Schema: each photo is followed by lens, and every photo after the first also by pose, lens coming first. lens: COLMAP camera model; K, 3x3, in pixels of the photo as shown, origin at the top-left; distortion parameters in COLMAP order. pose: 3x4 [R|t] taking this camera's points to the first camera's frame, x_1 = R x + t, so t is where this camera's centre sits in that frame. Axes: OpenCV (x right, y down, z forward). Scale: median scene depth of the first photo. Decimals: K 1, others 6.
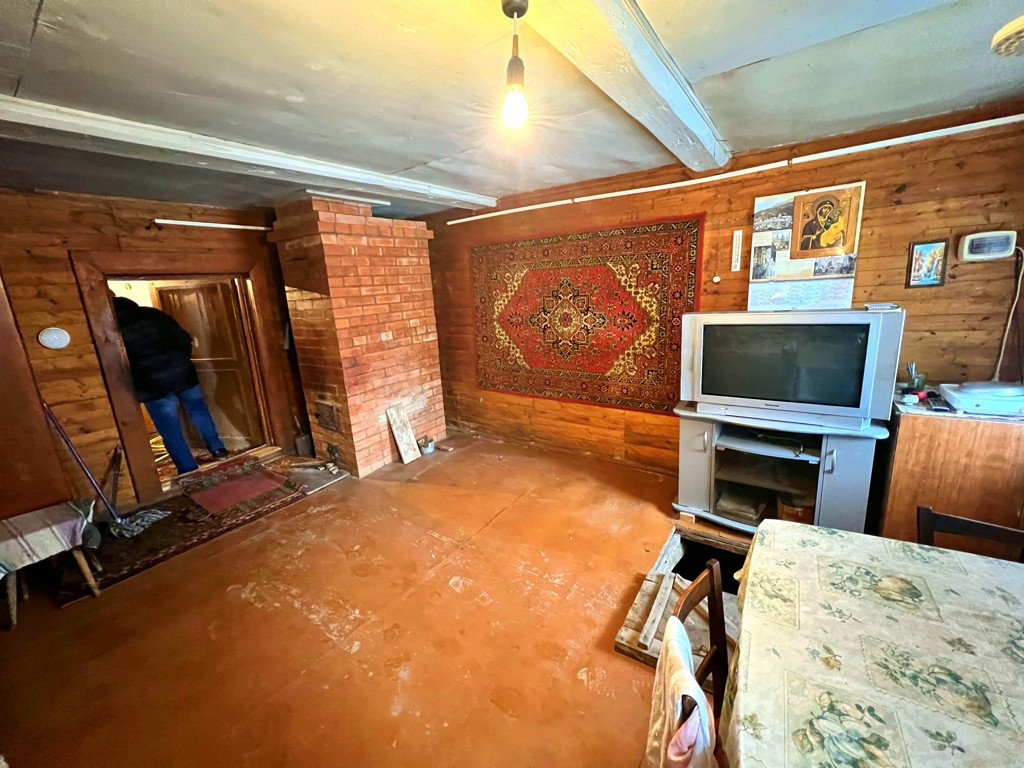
lens RADIAL K [[406.6, 0, 512.1], [0, 406.6, 384.2], [0, 0, 1]] dist [-0.003611, 0.000245]
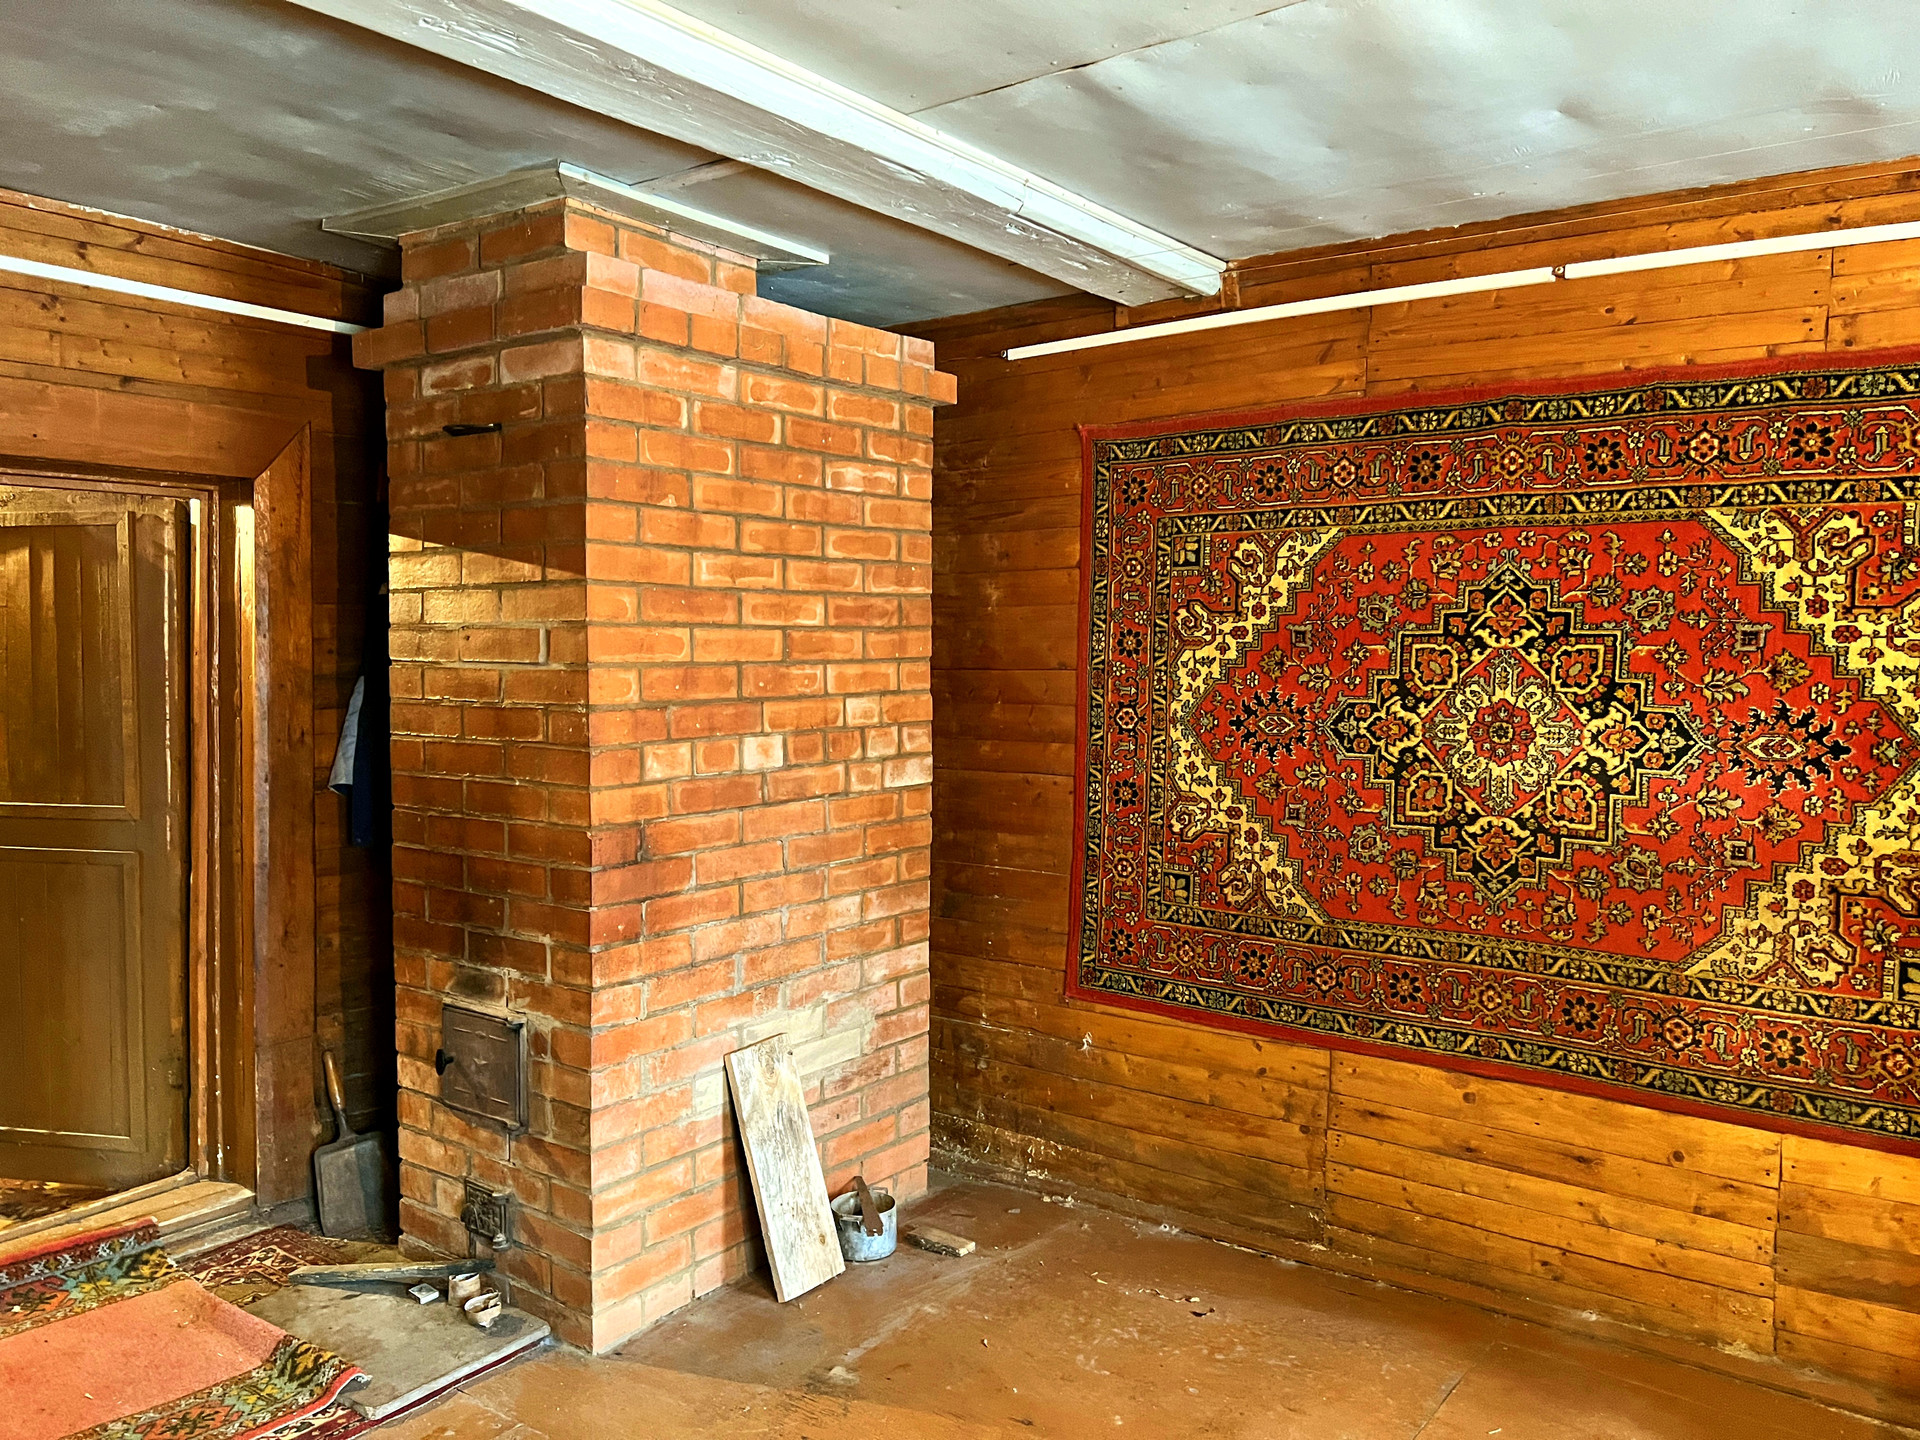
lens RADIAL K [[1441.3, 0, 956.7], [0, 1441.3, 721.1], [0, 0, 1]] dist [0.040314, -0.030993]
pose [[0.997340, 0.062819, -0.036966, -0.170016], [-0.068641, 0.980065, -0.186445, 0.020976], [0.024517, 0.188487, 0.981770, 0.139082]]
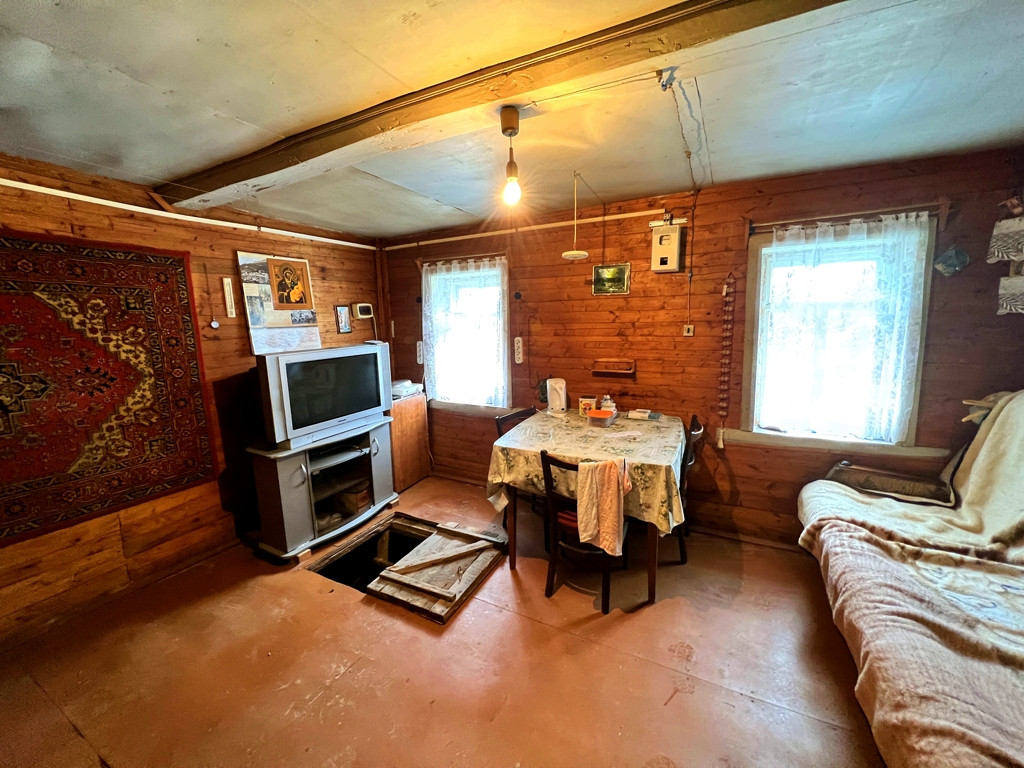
lens RADIAL K [[406.6, 0, 509.7], [0, 406.6, 383.5], [0, 0, 1]] dist [-0.003611, 0.000245]
pose [[-0.123885, -0.095618, 0.987679, -0.444447], [0.259799, 0.957501, 0.125284, -0.054323], [-0.957683, 0.272119, -0.093778, 0.386436]]
